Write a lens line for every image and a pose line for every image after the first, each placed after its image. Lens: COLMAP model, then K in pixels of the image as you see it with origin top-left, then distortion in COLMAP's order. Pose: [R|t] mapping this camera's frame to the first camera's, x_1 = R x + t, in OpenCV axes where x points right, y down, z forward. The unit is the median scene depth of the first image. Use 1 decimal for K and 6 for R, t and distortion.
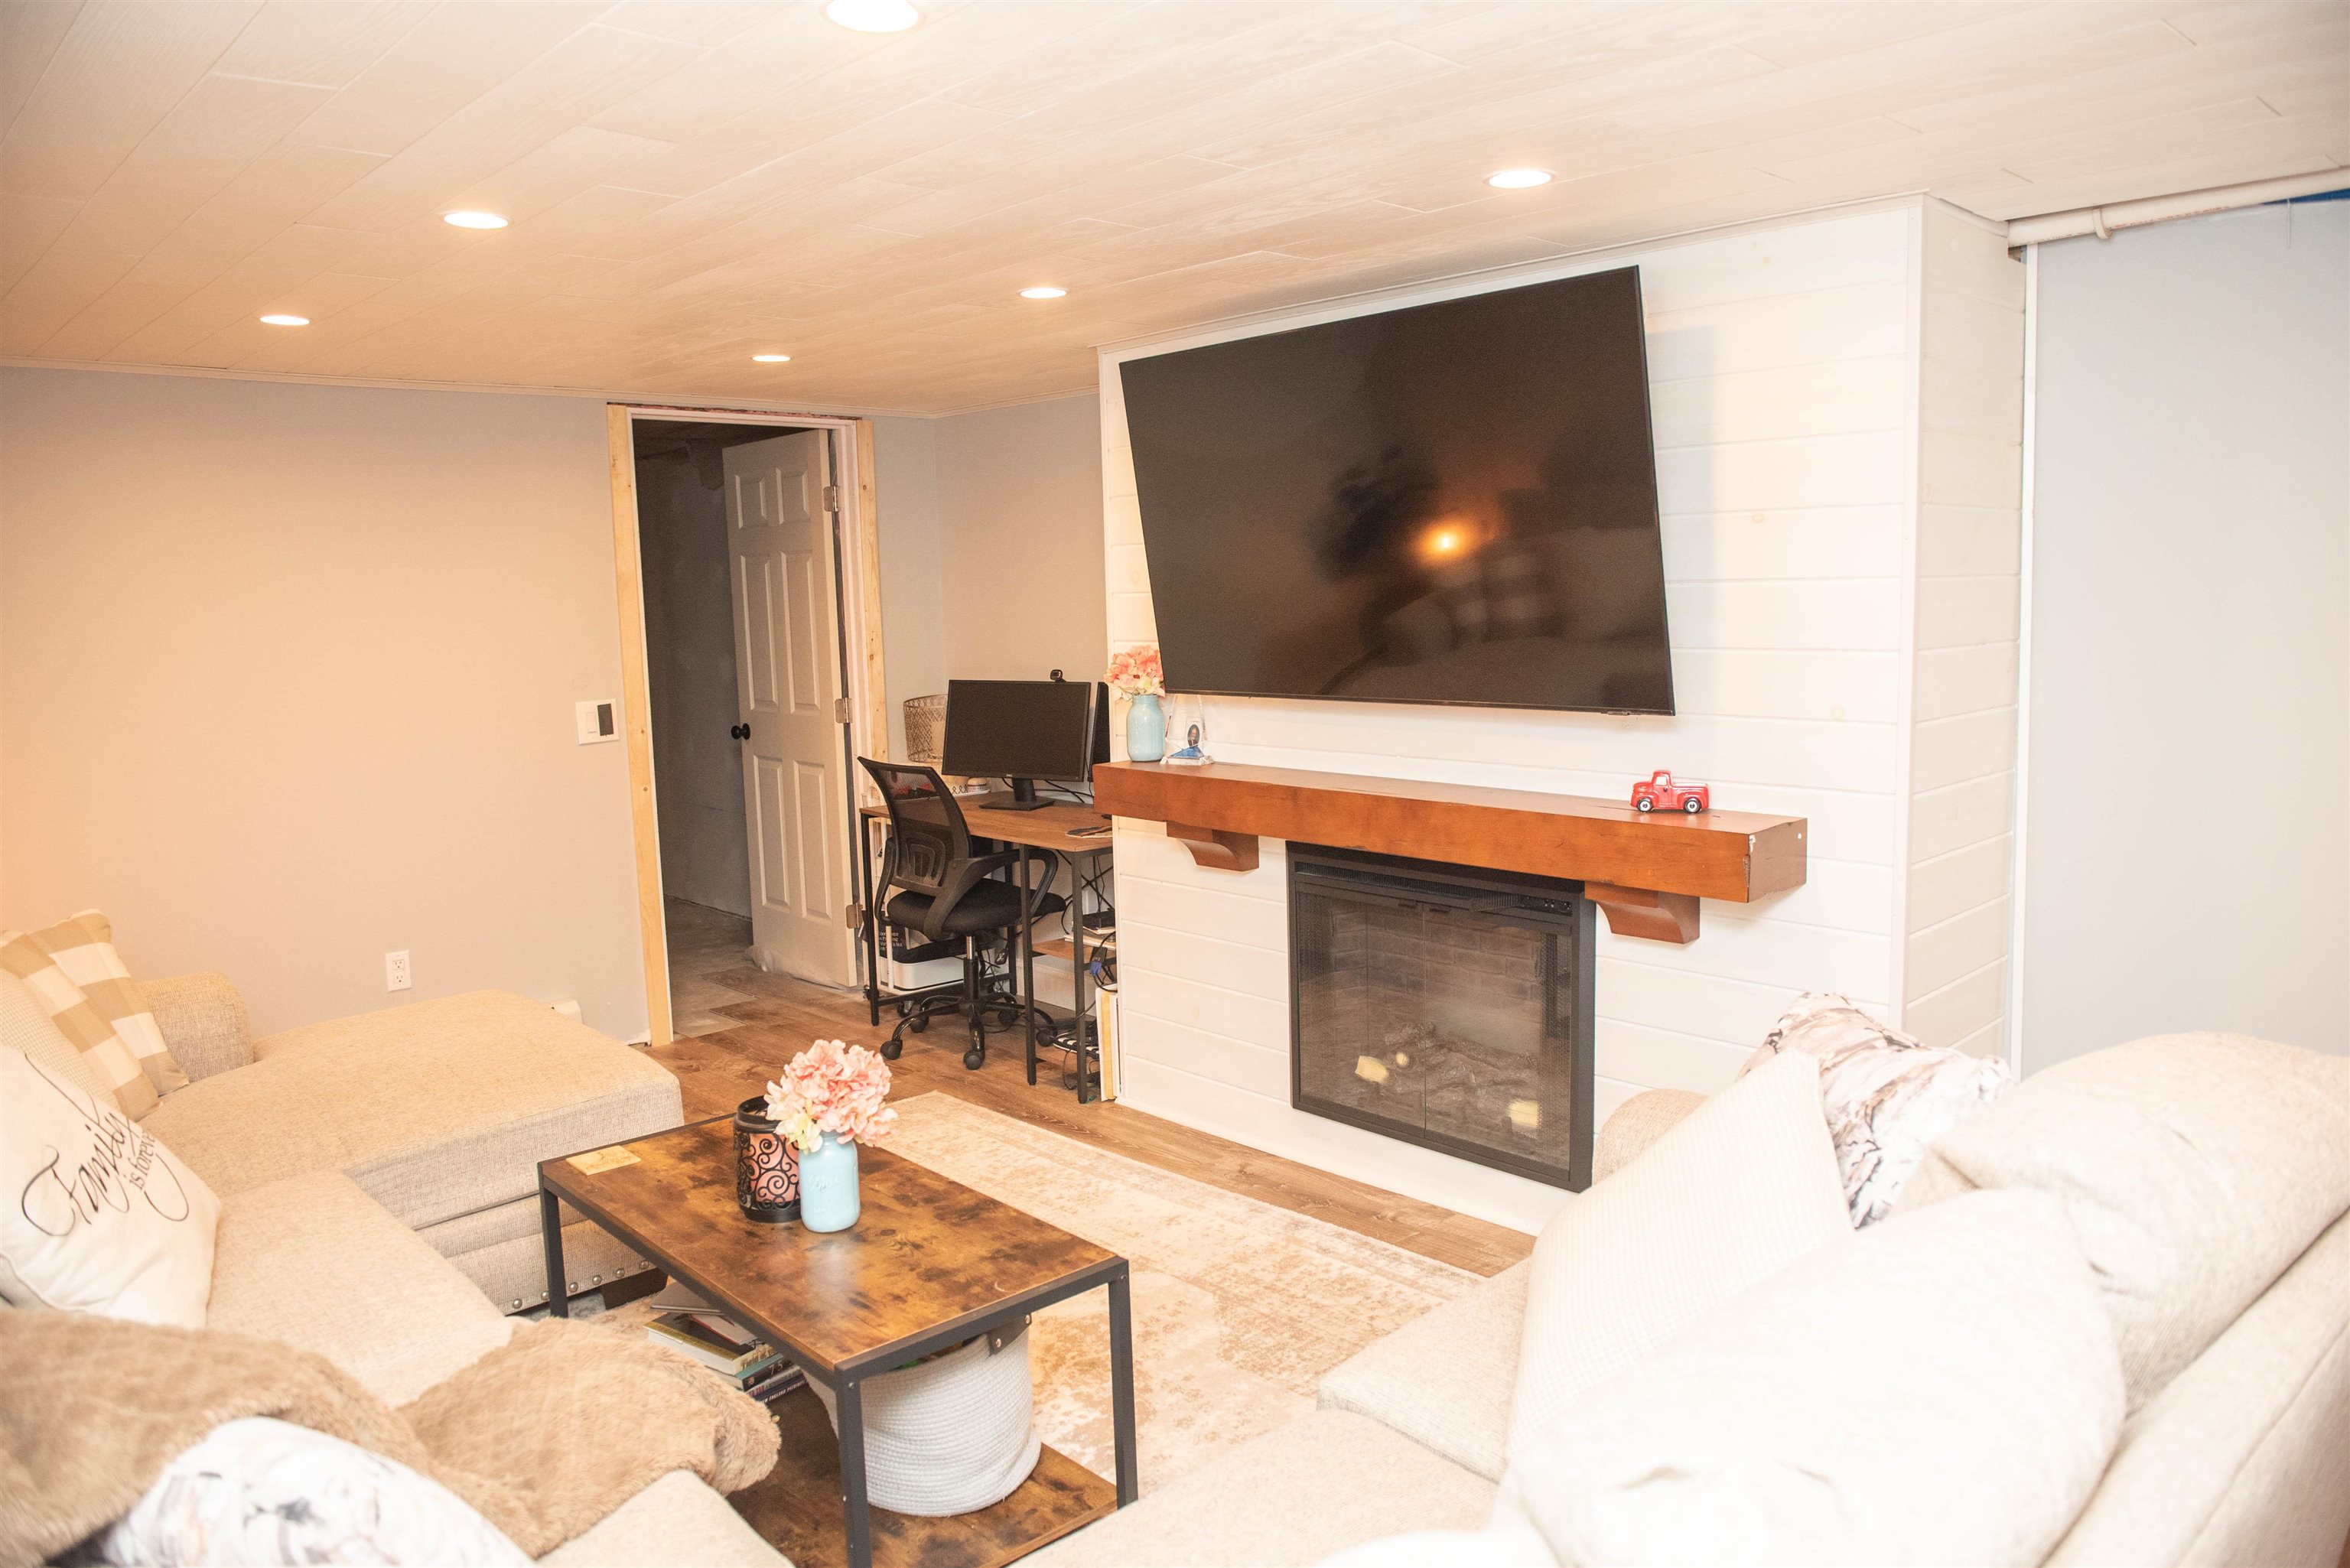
lens RADIAL K [[1601.7, 0, 1175.0], [0, 1601.7, 784.0], [0, 0, 1]] dist [-0.064137, 0.003971]
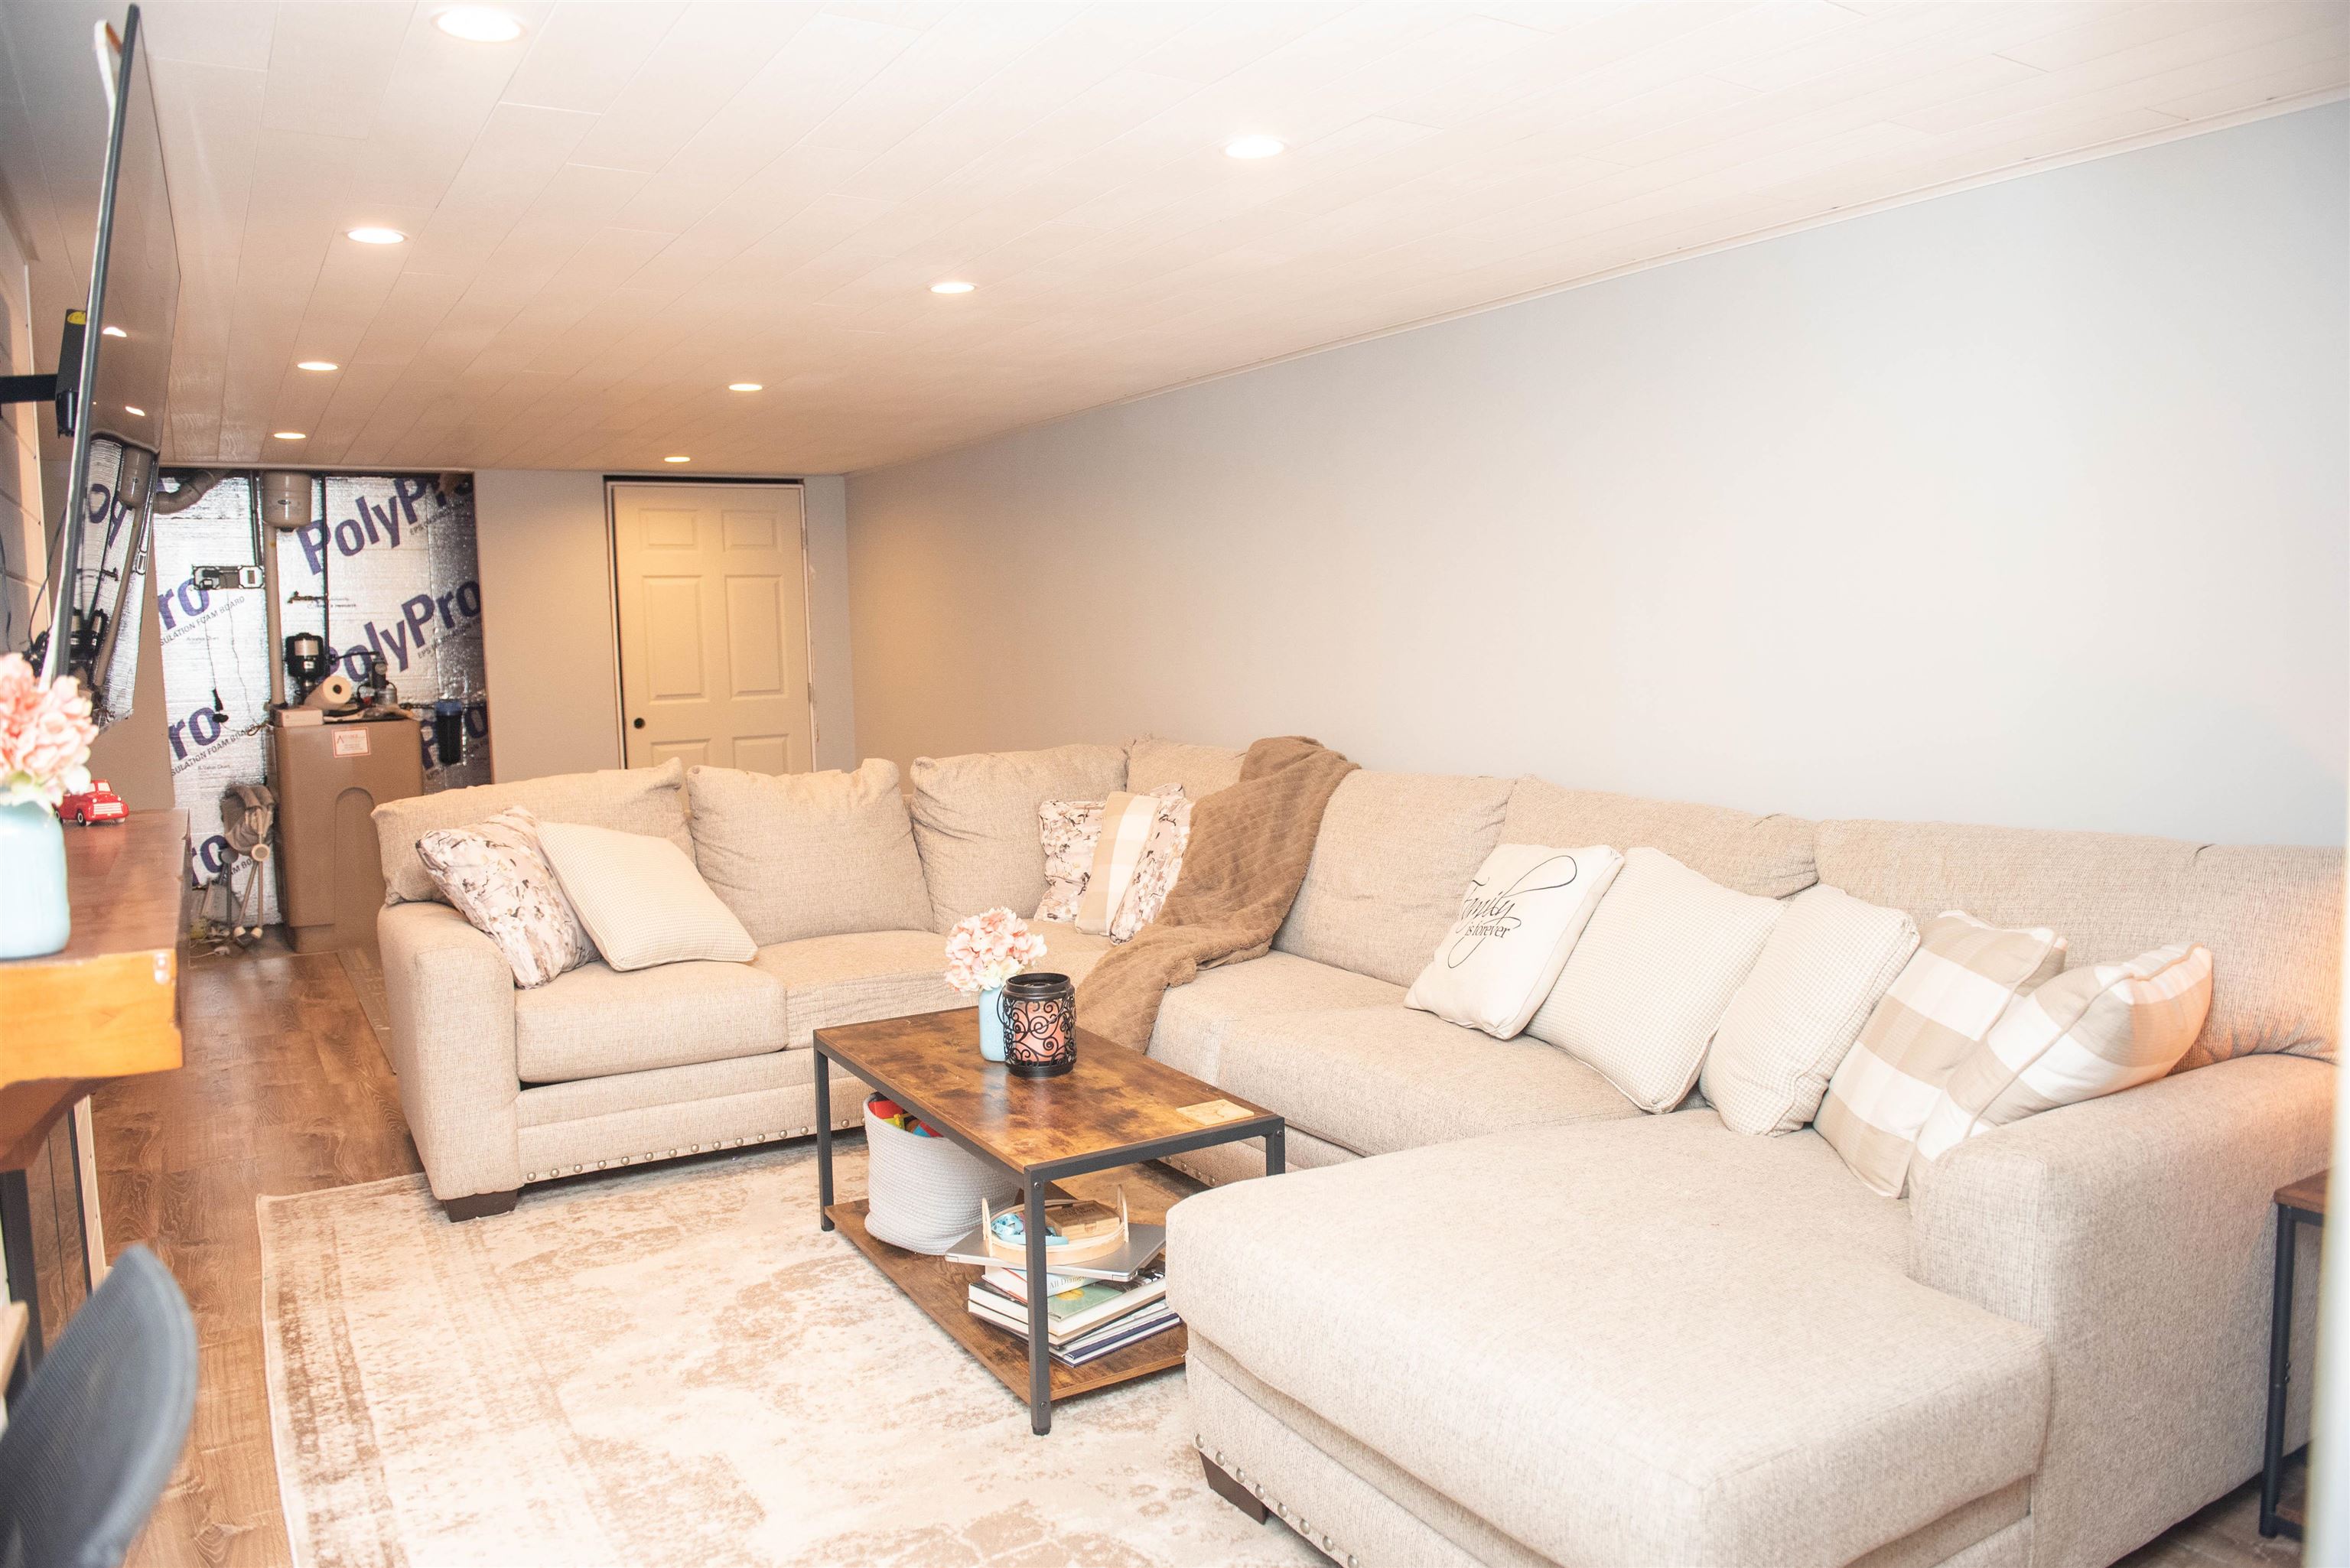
lens RADIAL K [[1601.7, 0, 1175.0], [0, 1601.7, 784.0], [0, 0, 1]] dist [-0.064137, 0.003971]
pose [[-0.979275, 0.030274, 0.200258, -0.561938], [0.071858, 0.976375, 0.203783, -0.166657], [-0.189358, 0.213950, -0.958316, 1.978779]]
